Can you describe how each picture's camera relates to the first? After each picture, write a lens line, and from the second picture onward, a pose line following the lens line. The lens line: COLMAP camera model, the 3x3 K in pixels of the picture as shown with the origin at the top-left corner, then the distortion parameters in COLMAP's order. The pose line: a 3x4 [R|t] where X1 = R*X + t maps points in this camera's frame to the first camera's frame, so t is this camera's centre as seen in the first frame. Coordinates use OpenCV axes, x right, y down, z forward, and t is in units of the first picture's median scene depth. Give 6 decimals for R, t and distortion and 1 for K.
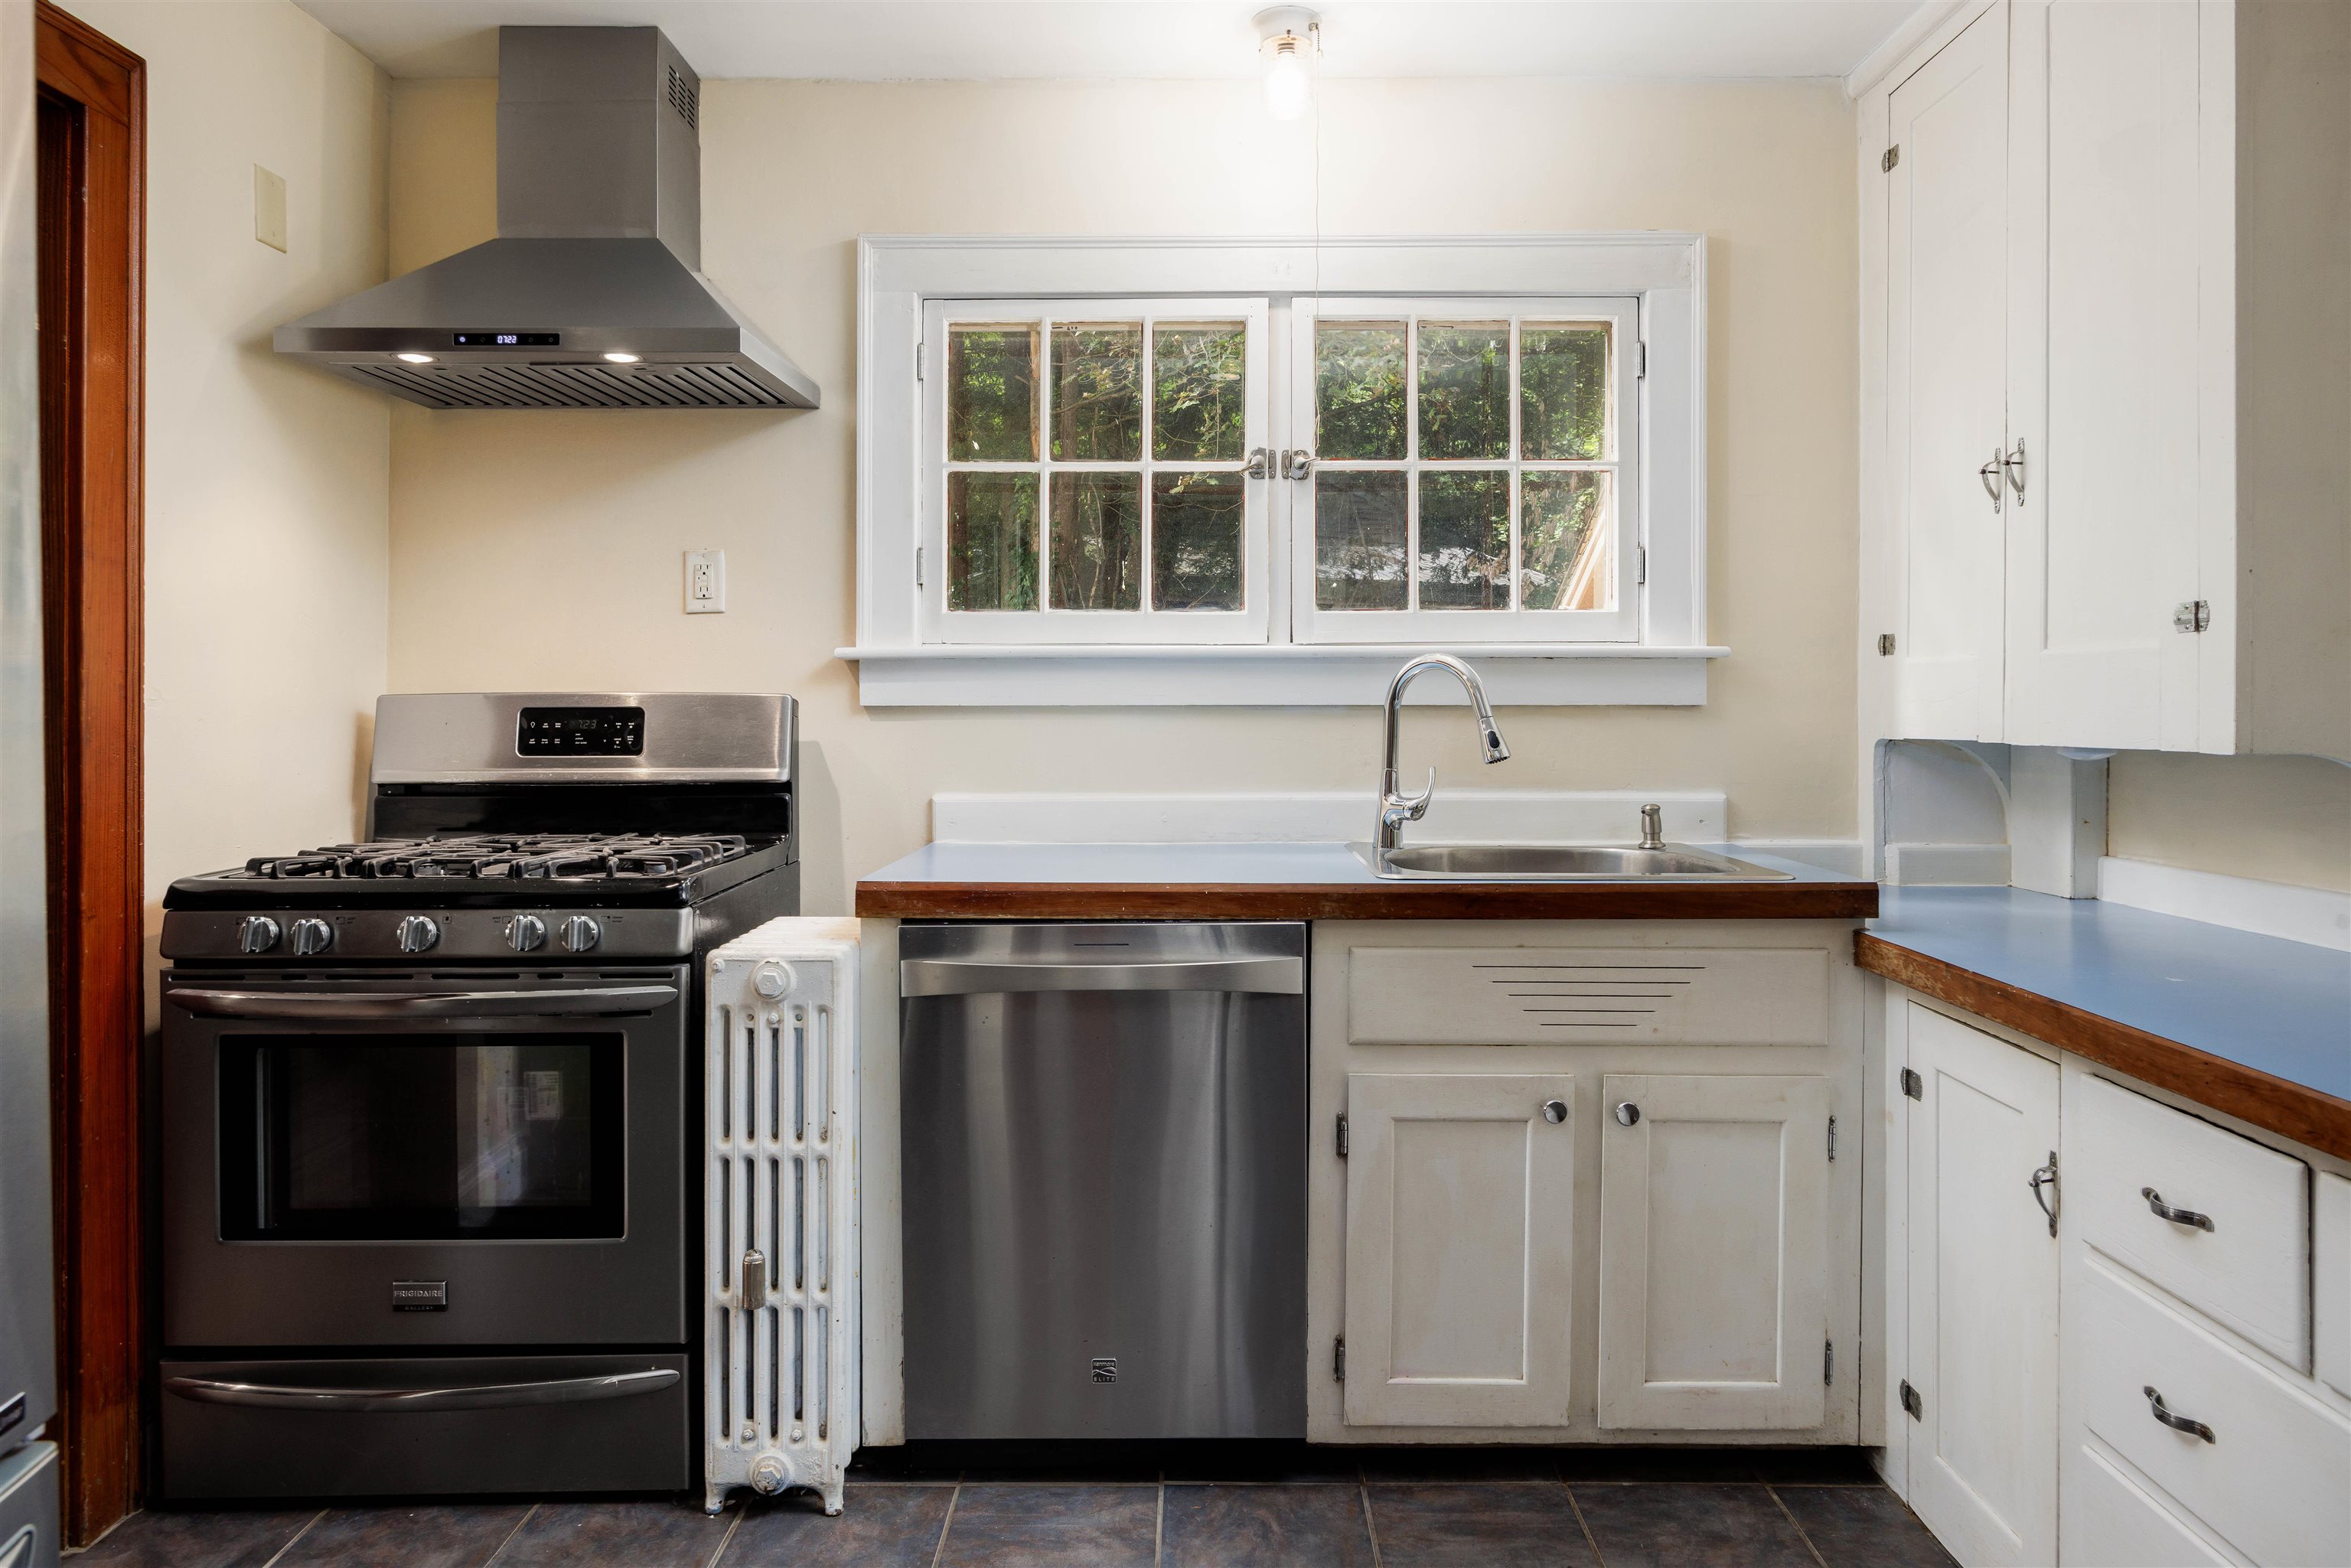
lens RADIAL K [[1479.5, 0, 1177.7], [0, 1479.5, 708.3], [0, 0, 1]] dist [-0.001798, 0.000981]
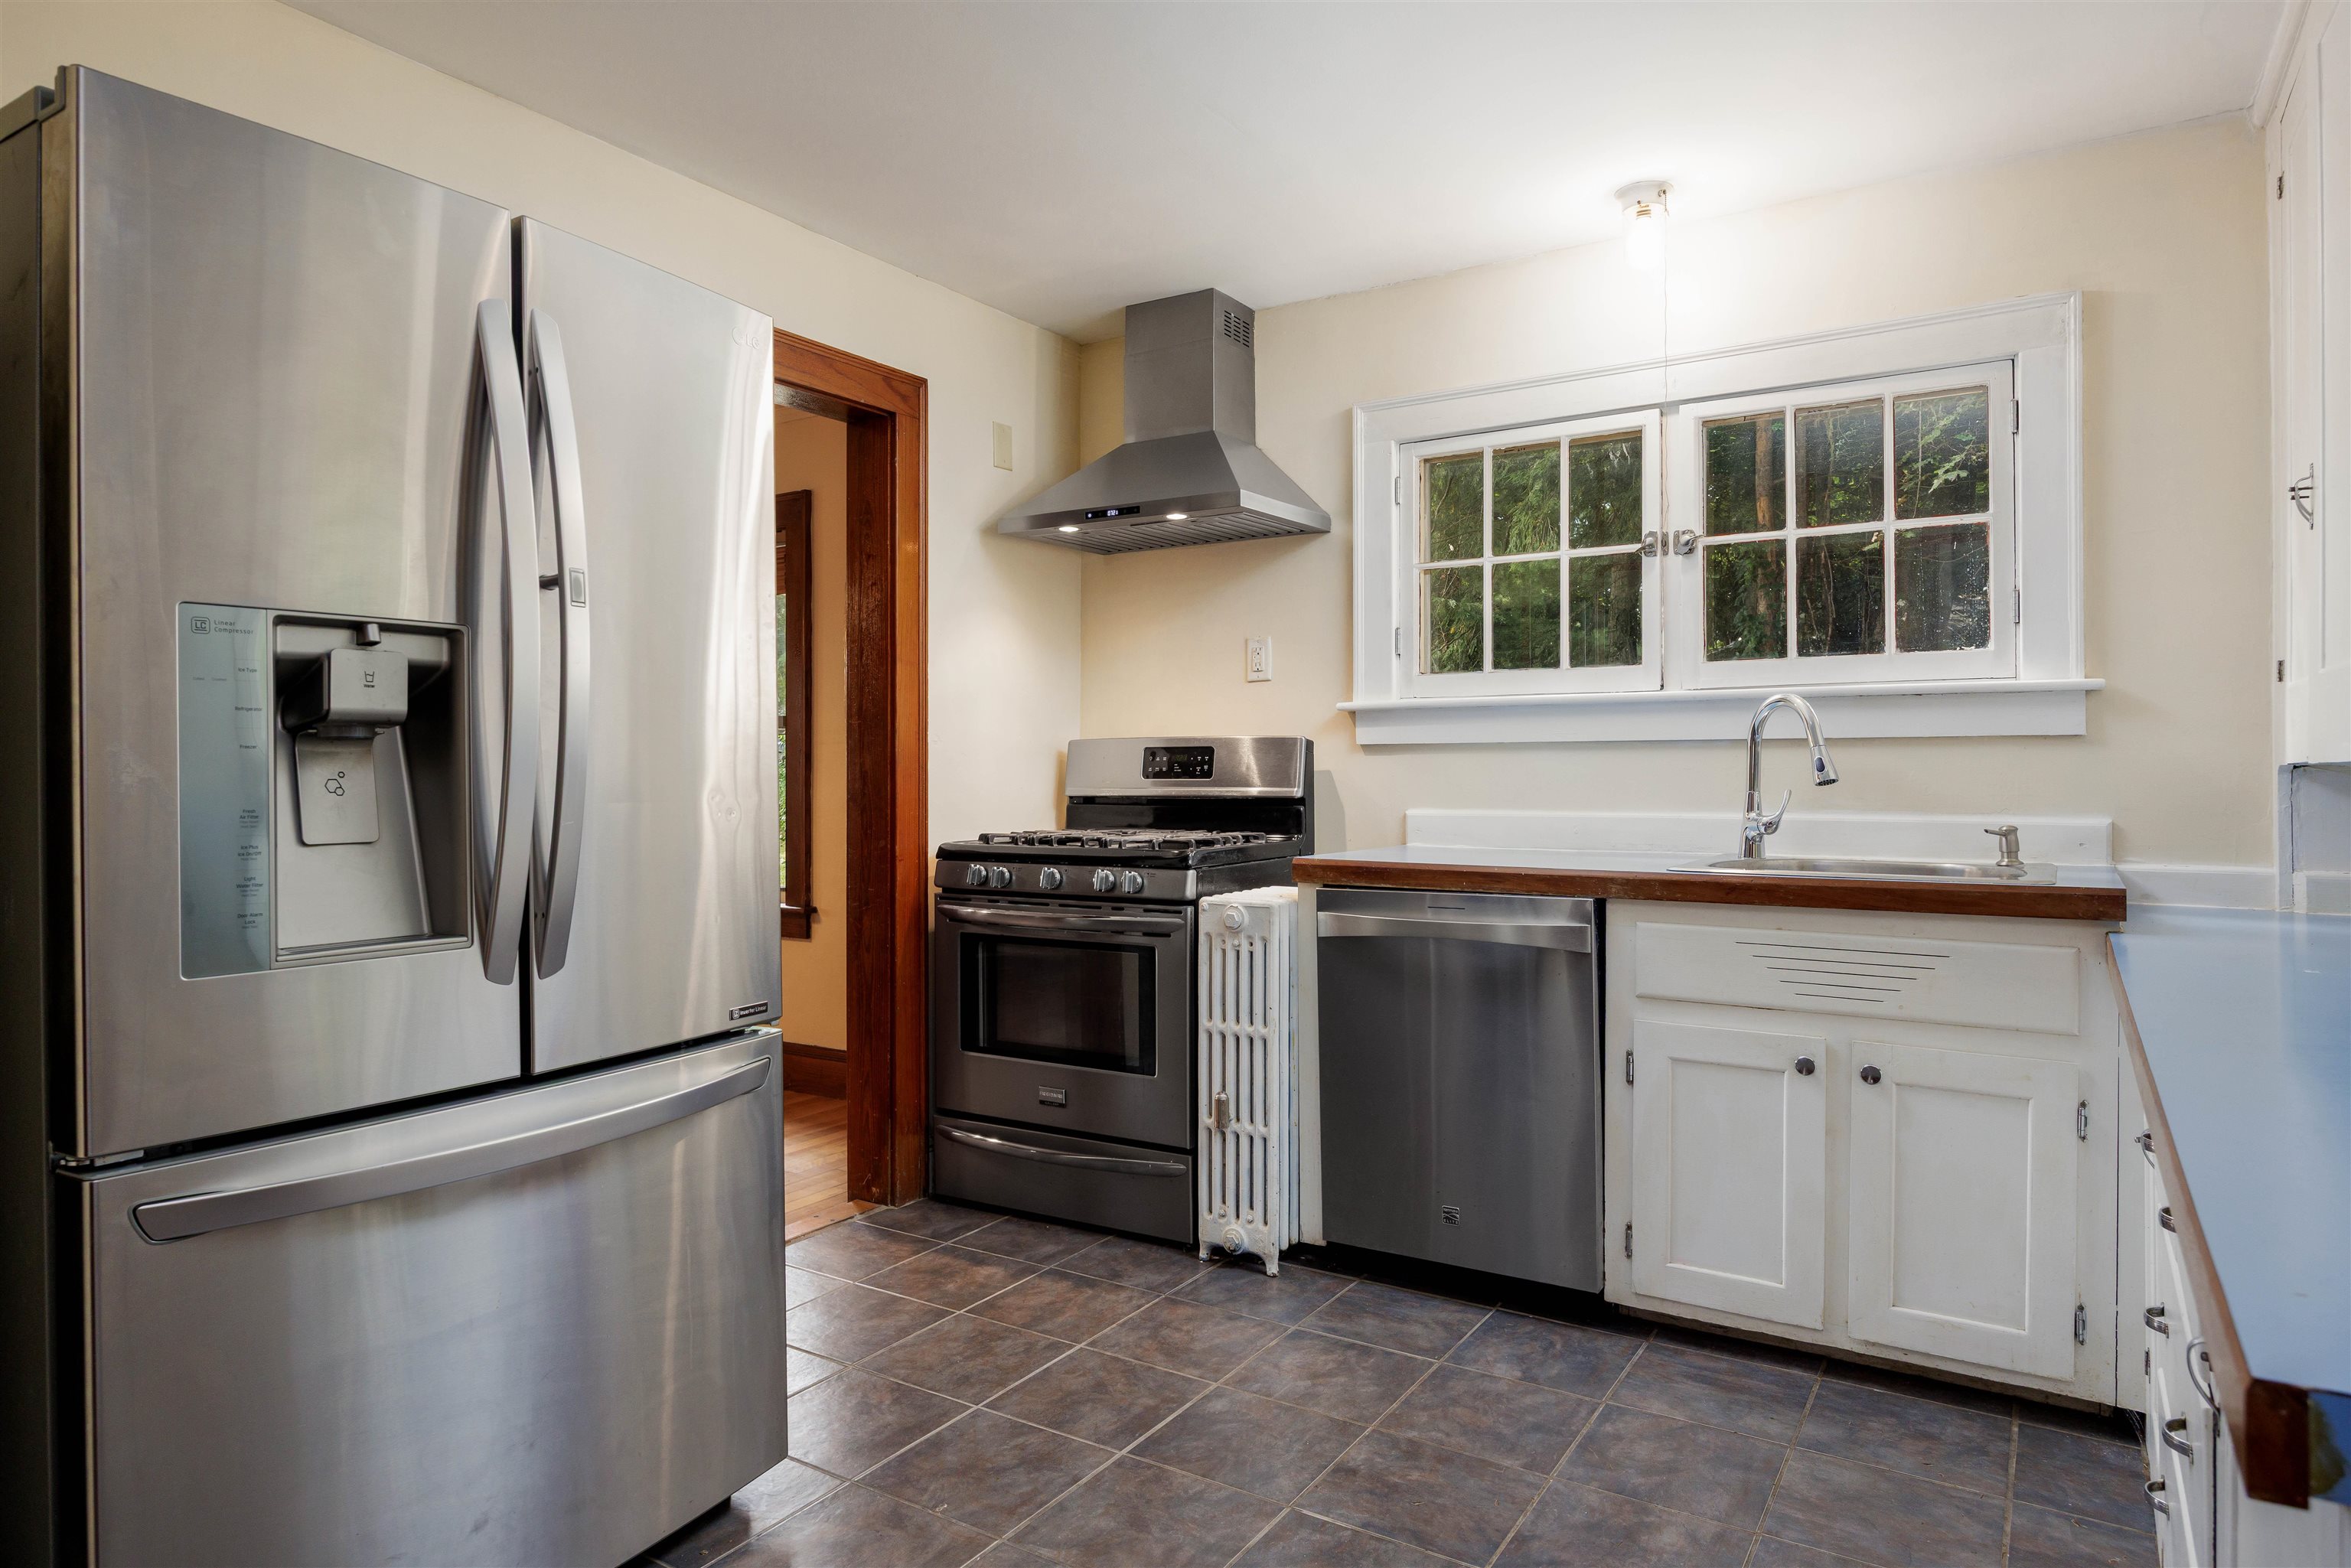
lens RADIAL K [[1381.5, 0, 1175.5], [0, 1381.5, 784.0], [0, 0, 1]] dist [0.000613, -0.000337]
pose [[0.845547, 0.004193, -0.533885, 0.397612], [-0.001422, 0.999983, 0.005602, 0.033748], [0.533900, -0.003977, 0.845538, -0.219292]]
